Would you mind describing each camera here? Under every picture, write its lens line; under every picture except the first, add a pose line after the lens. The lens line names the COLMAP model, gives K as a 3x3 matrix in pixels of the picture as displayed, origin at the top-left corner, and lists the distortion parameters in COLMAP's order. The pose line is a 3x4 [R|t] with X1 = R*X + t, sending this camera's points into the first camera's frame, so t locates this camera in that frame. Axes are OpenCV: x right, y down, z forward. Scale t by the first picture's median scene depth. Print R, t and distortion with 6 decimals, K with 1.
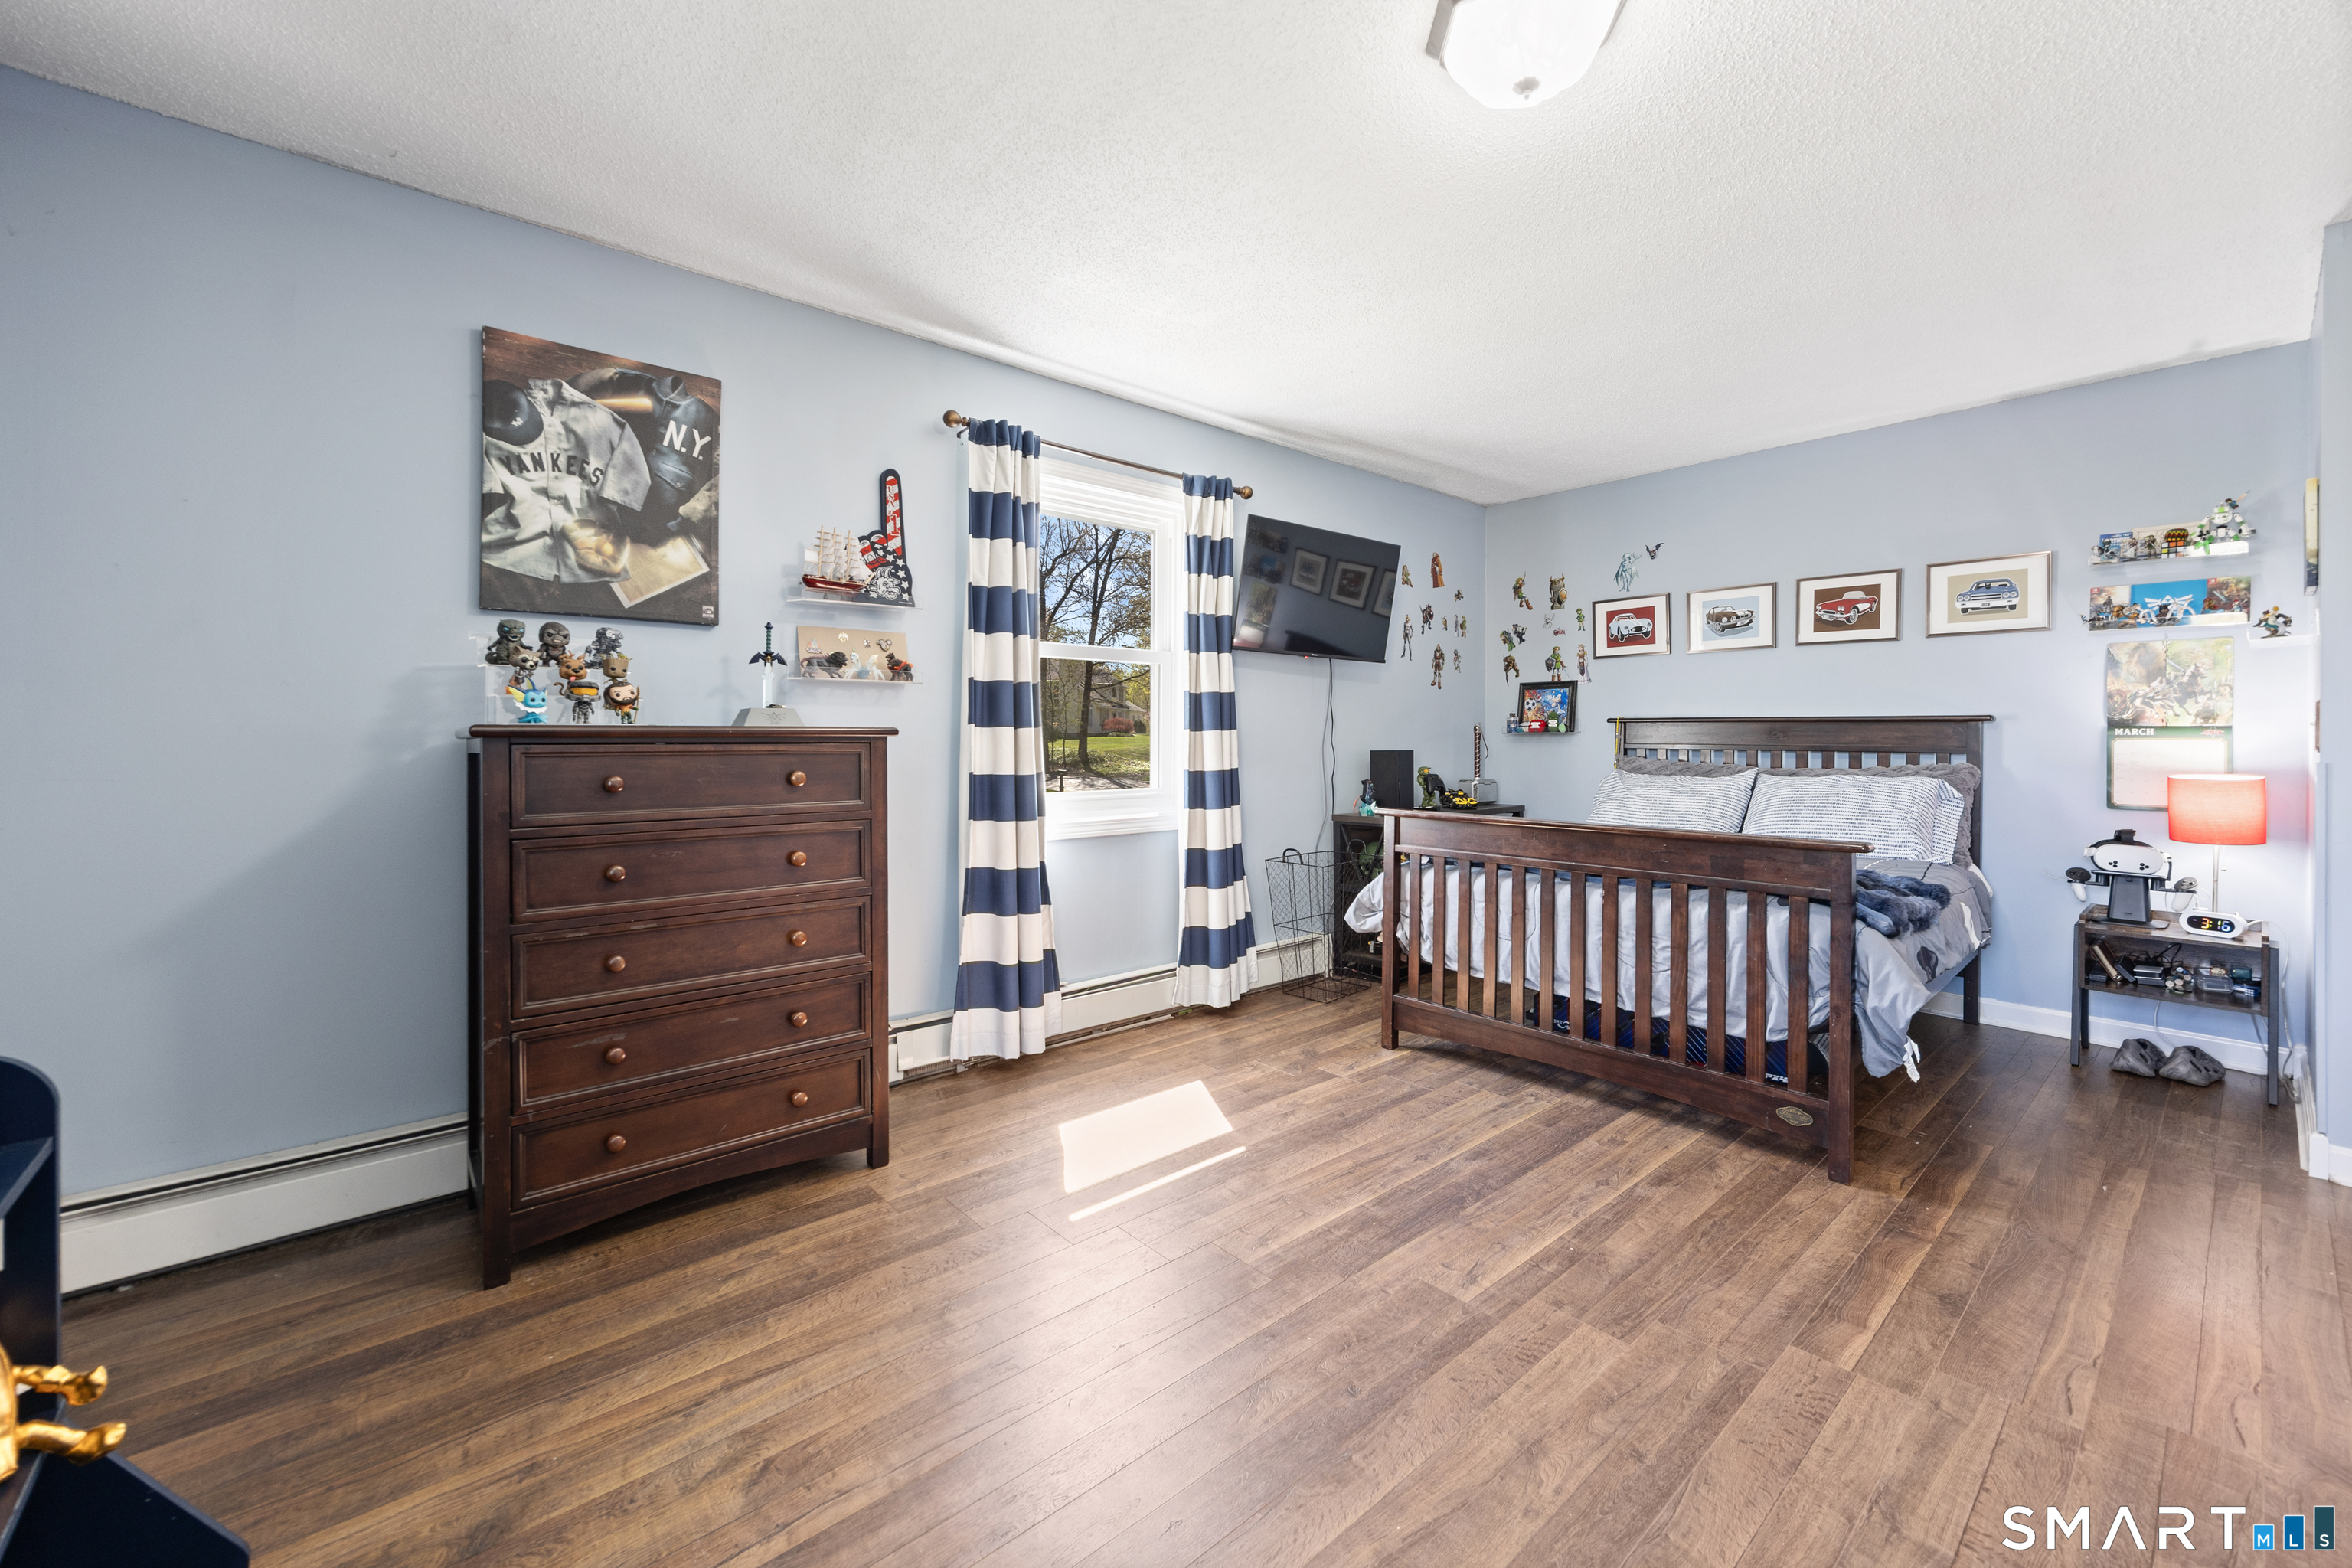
lens RADIAL K [[936.9, 0, 1172.9], [0, 936.9, 766.7], [0, 0, 1]] dist [0.000378, 0.000109]
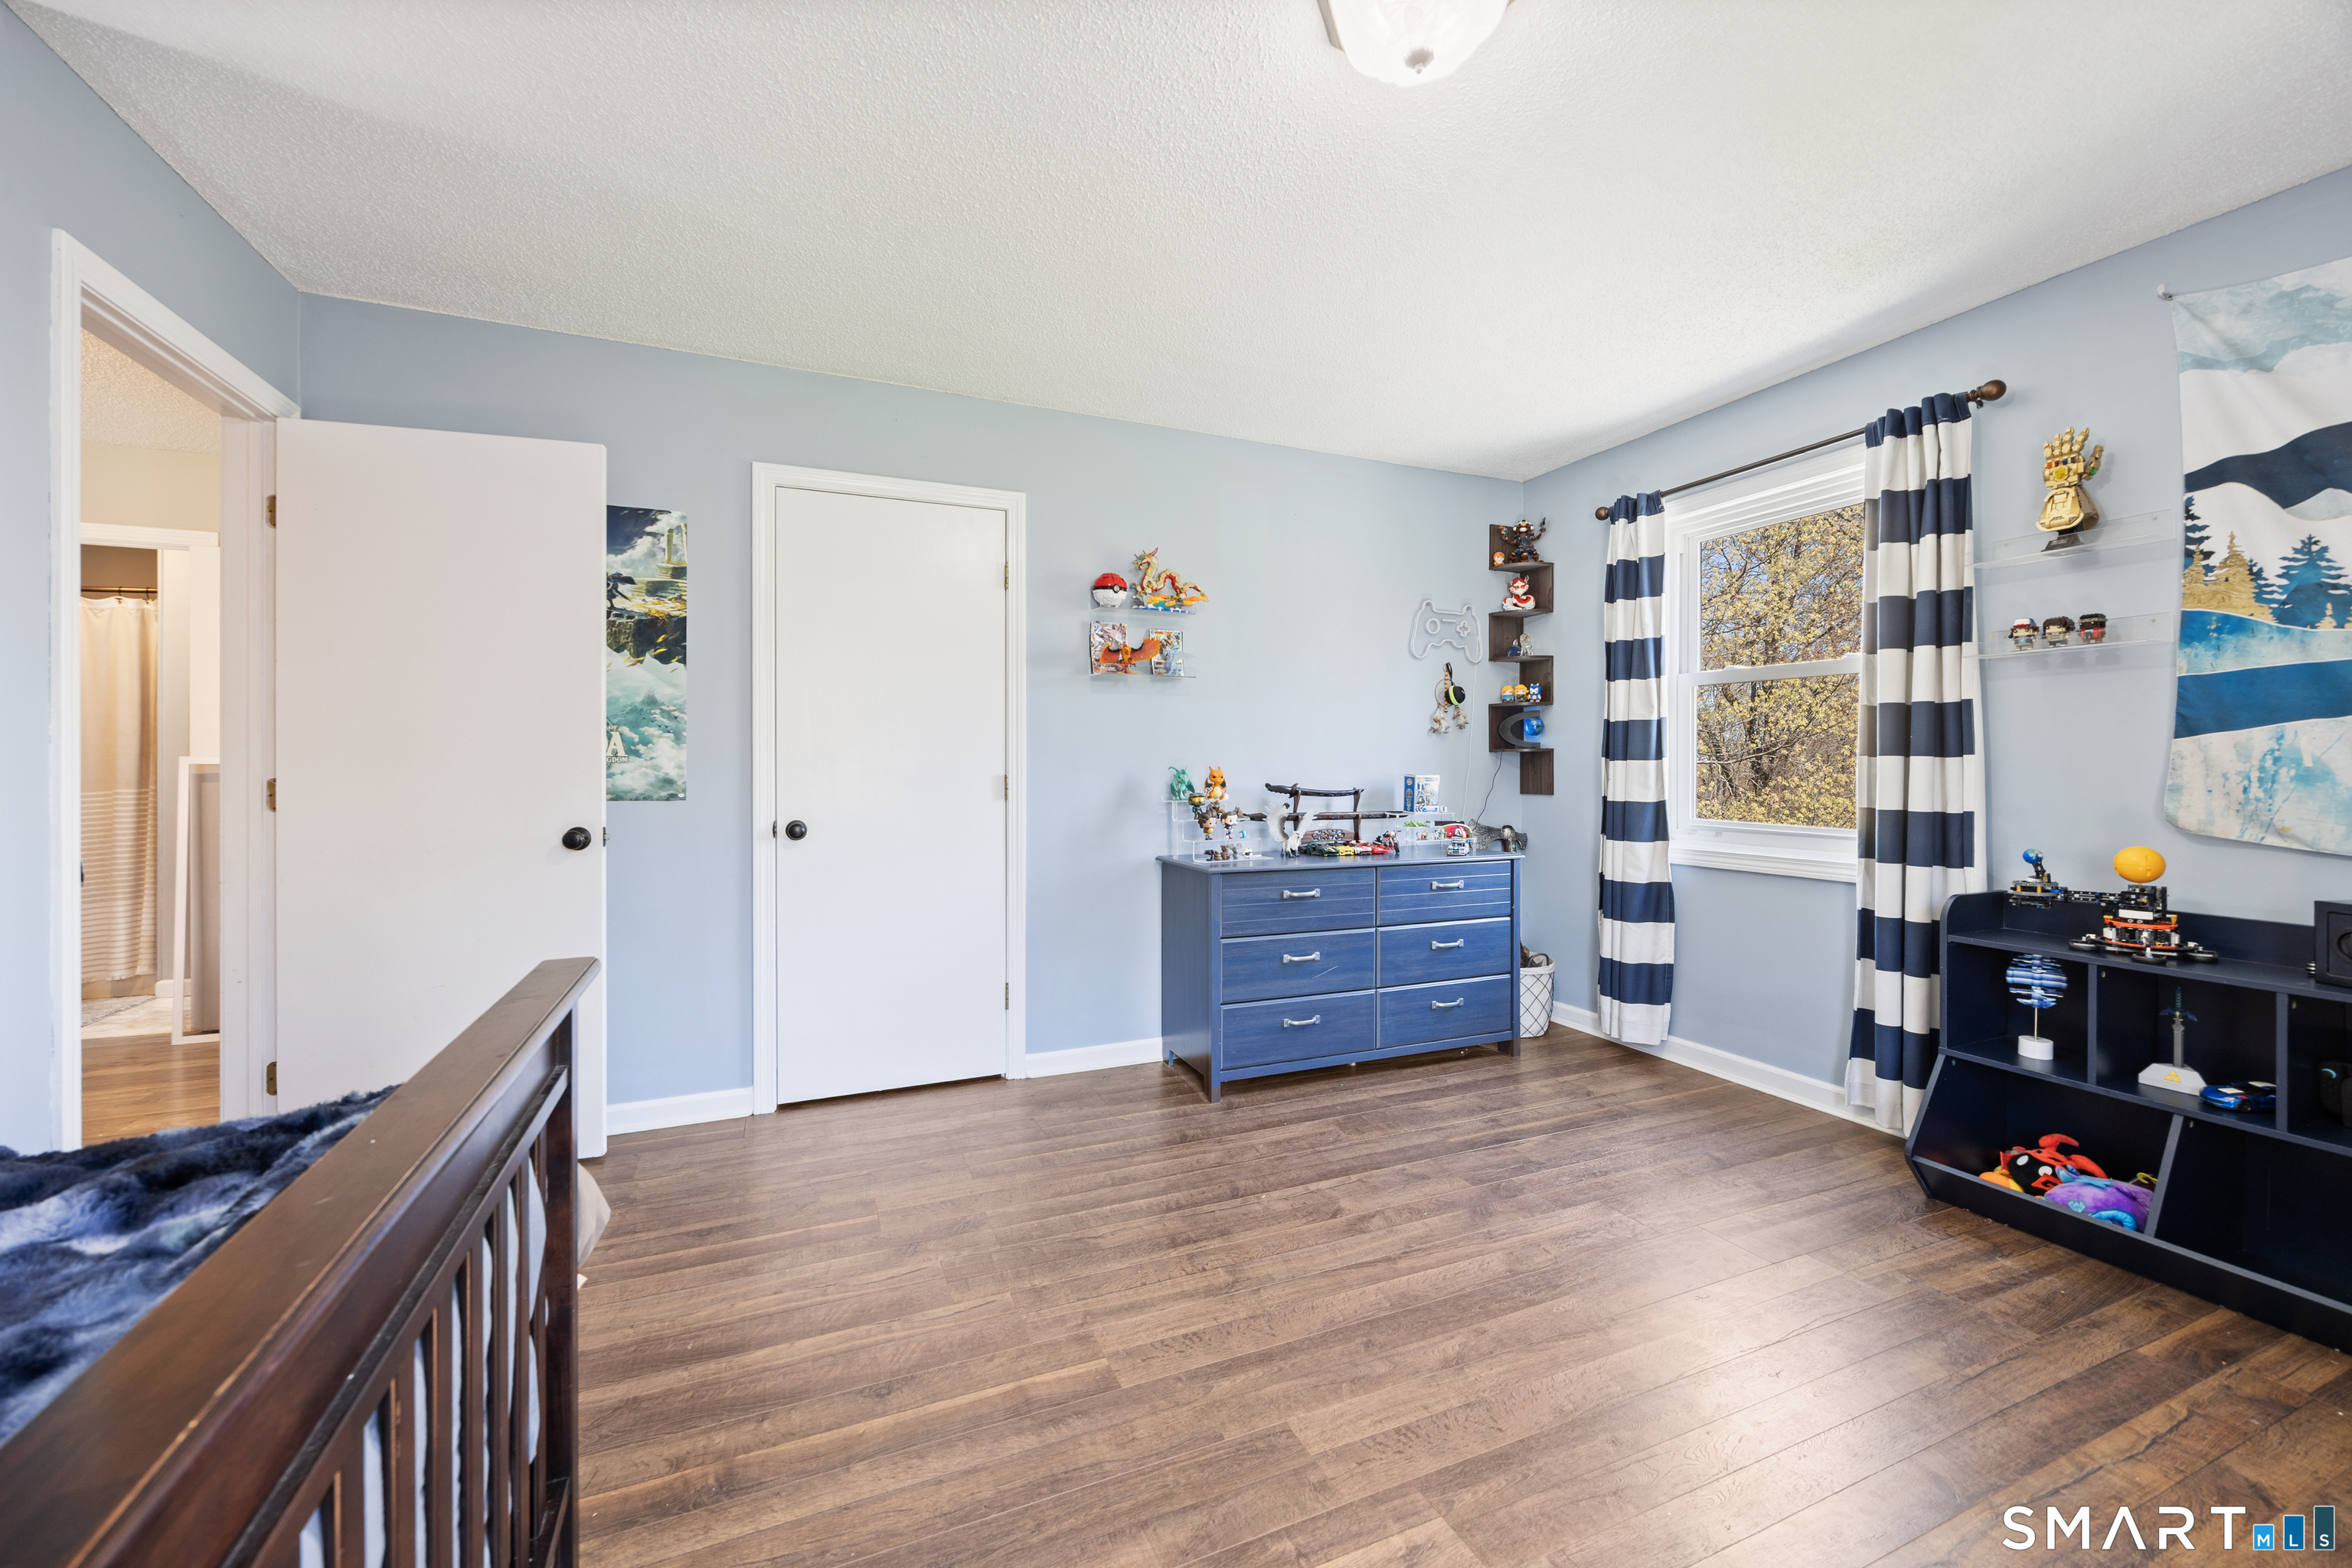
lens RADIAL K [[936.9, 0, 1172.9], [0, 936.9, 766.7], [0, 0, 1]] dist [0.000378, 0.000109]
pose [[-0.955119, -0.003998, 0.296195, 0.299382], [0.006290, 0.999410, 0.033772, -0.059188], [-0.296156, 0.034120, -0.954530, 1.769116]]
